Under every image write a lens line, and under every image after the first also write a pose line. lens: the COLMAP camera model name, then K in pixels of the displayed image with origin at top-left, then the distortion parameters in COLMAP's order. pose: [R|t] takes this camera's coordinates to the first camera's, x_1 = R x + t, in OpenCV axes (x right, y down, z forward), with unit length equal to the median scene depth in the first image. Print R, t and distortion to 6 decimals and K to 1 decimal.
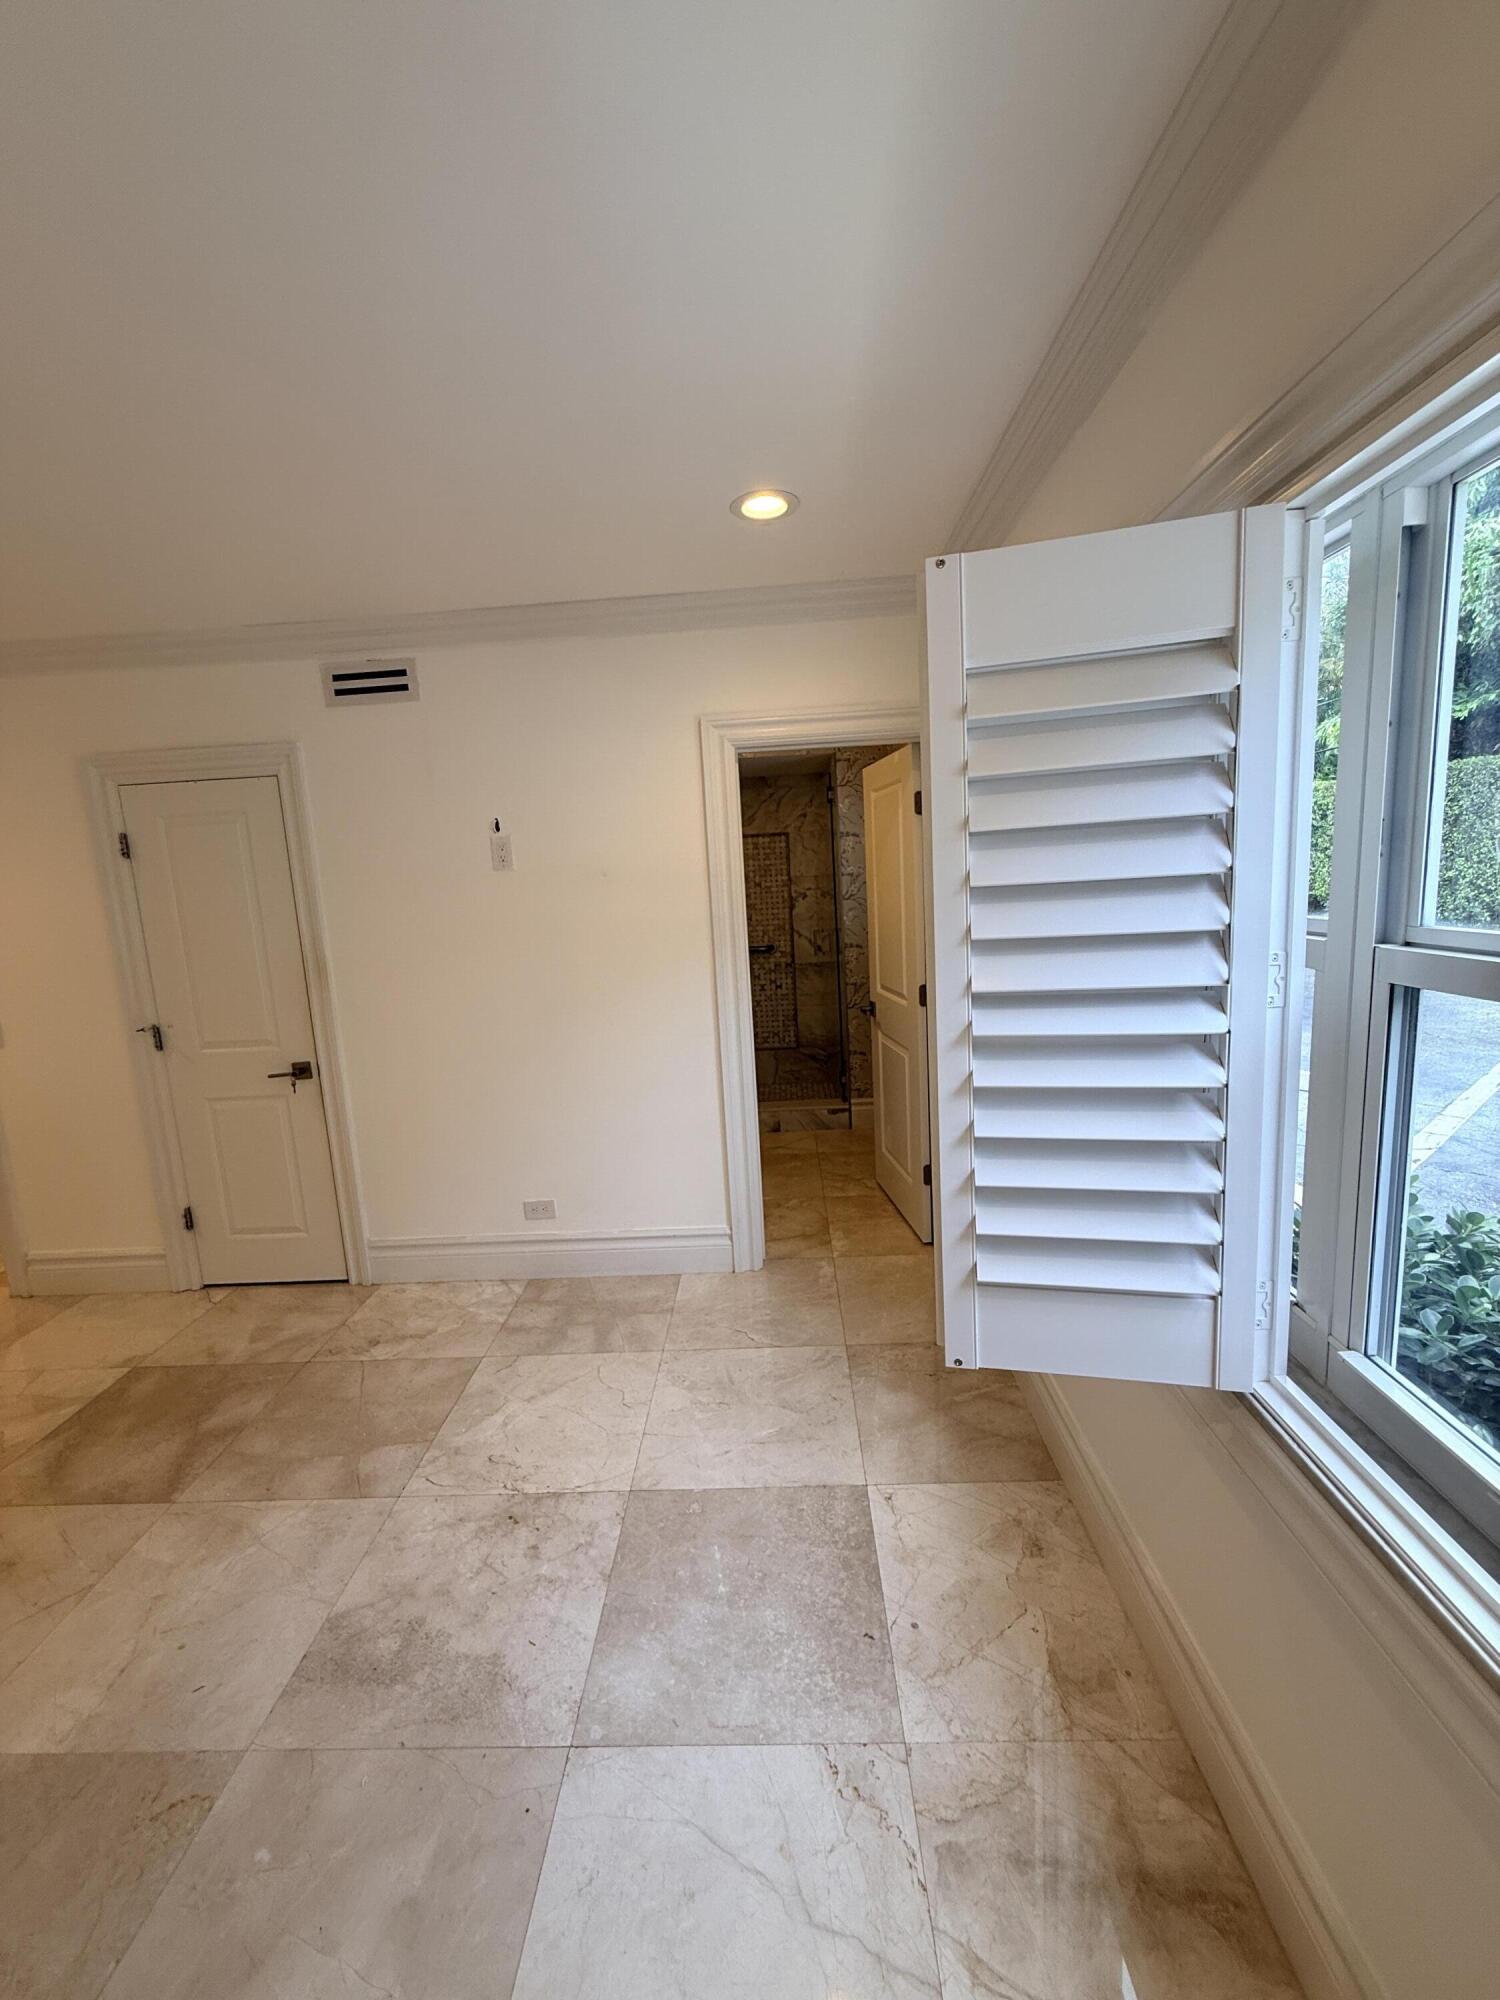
lens RADIAL K [[798.3, 0, 758.4], [0, 798.3, 997.2], [0, 0, 1]] dist [-0.001965, 0.000810]
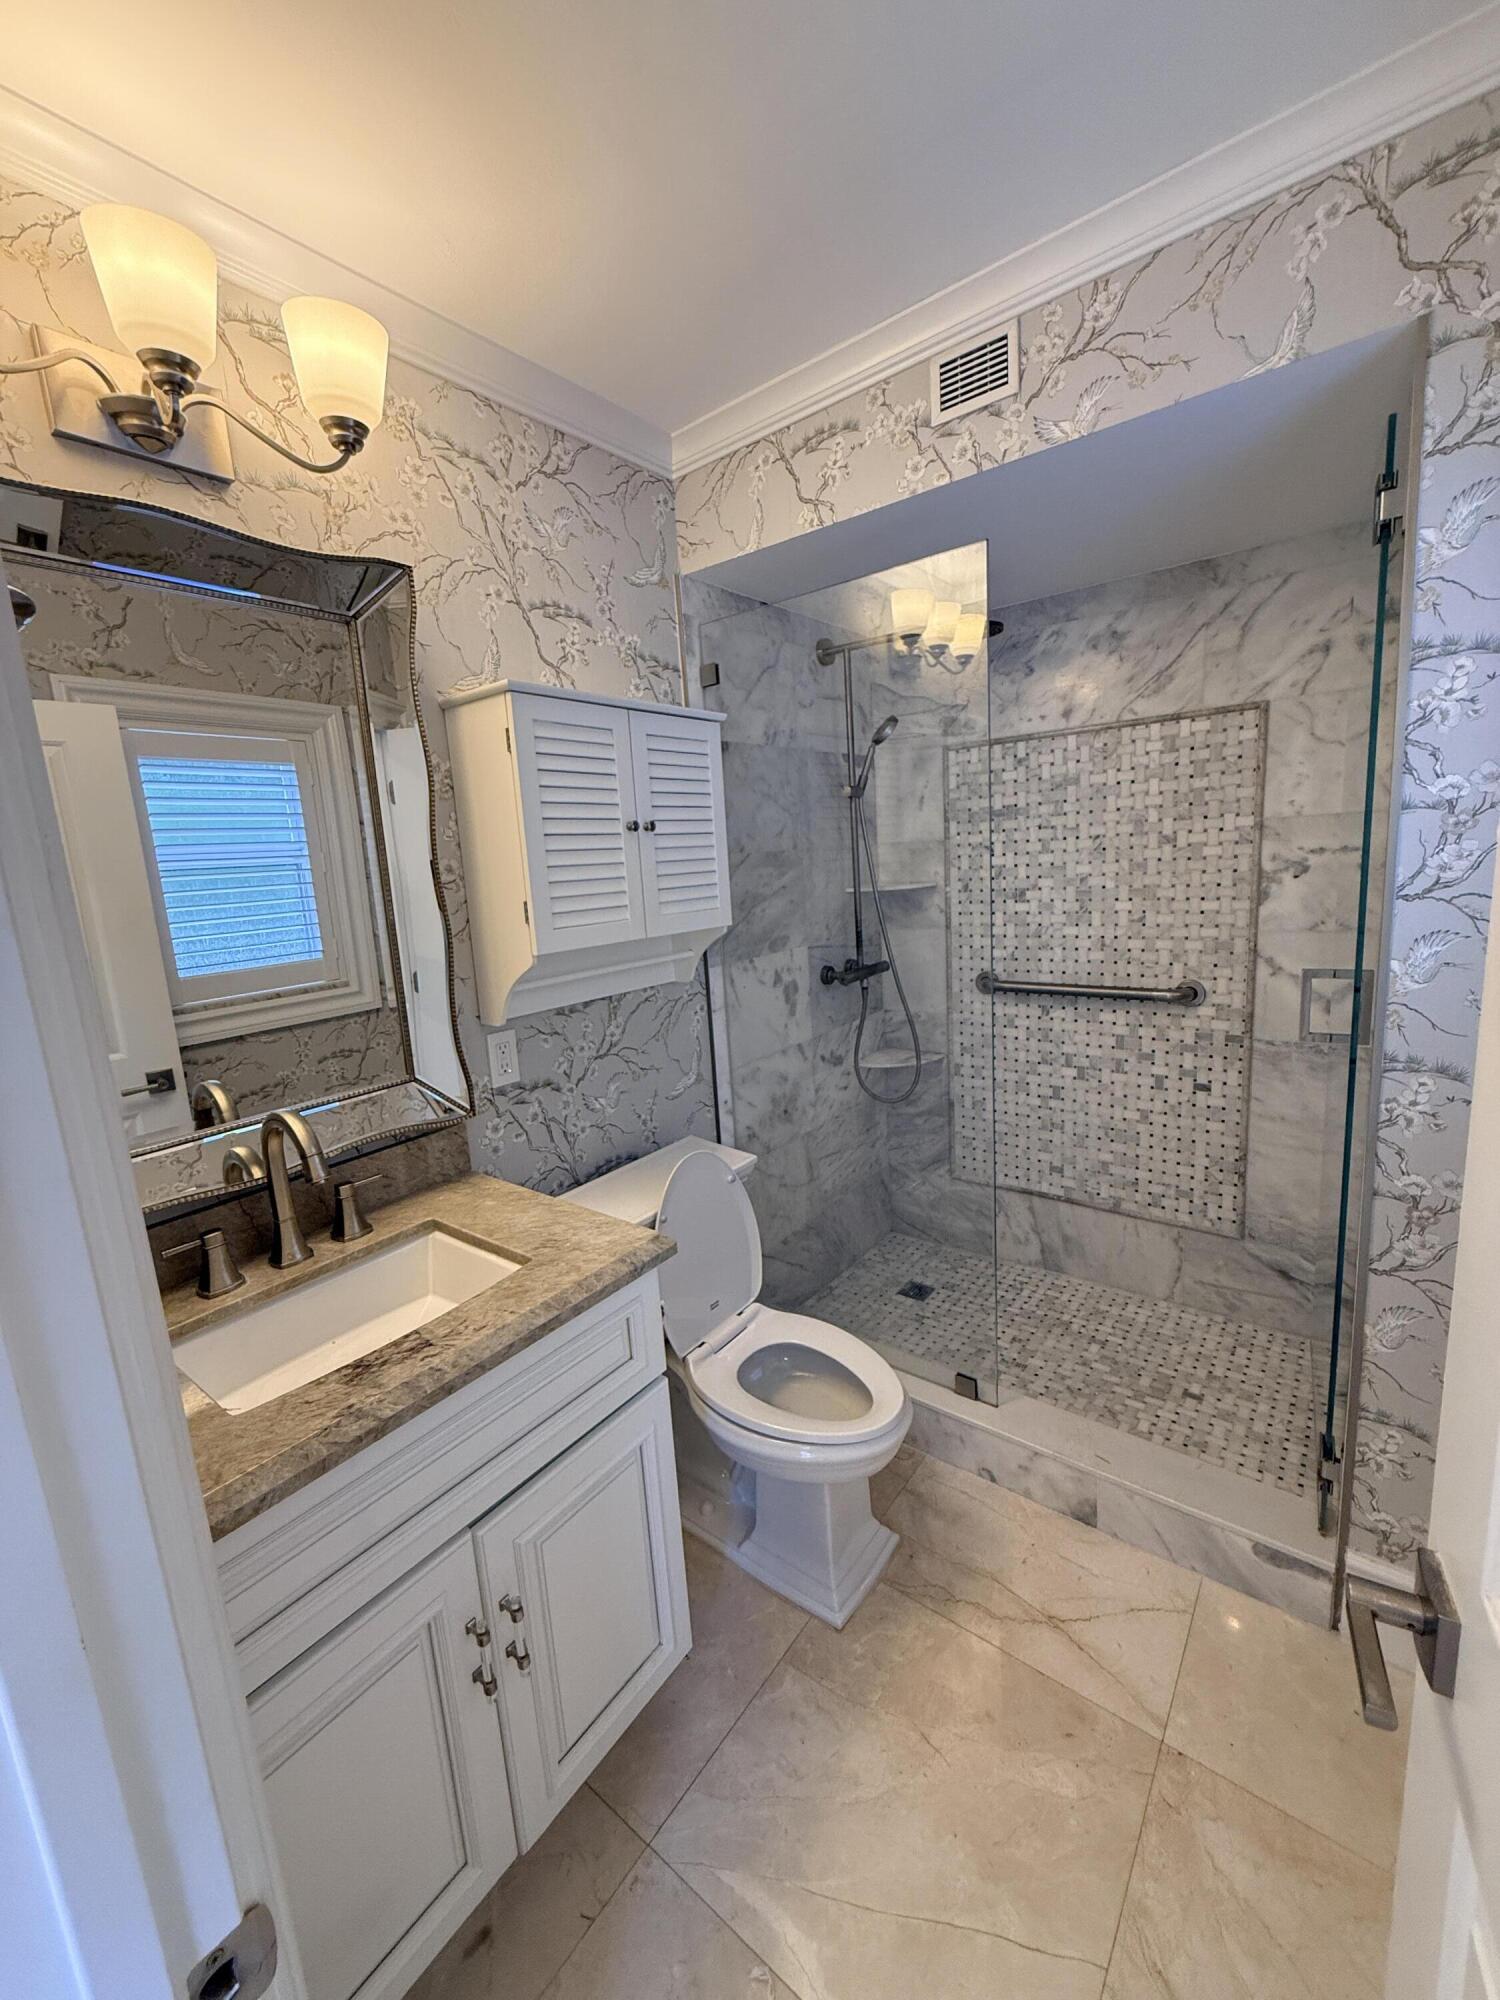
lens RADIAL K [[798.3, 0, 750.8], [0, 798.3, 993.1], [0, 0, 1]] dist [-0.001965, 0.000810]
pose [[0.802469, 0.107014, -0.587020, 0.071872], [-0.072146, 0.993970, 0.082575, -0.075460], [0.592317, -0.023913, 0.805350, 0.504024]]
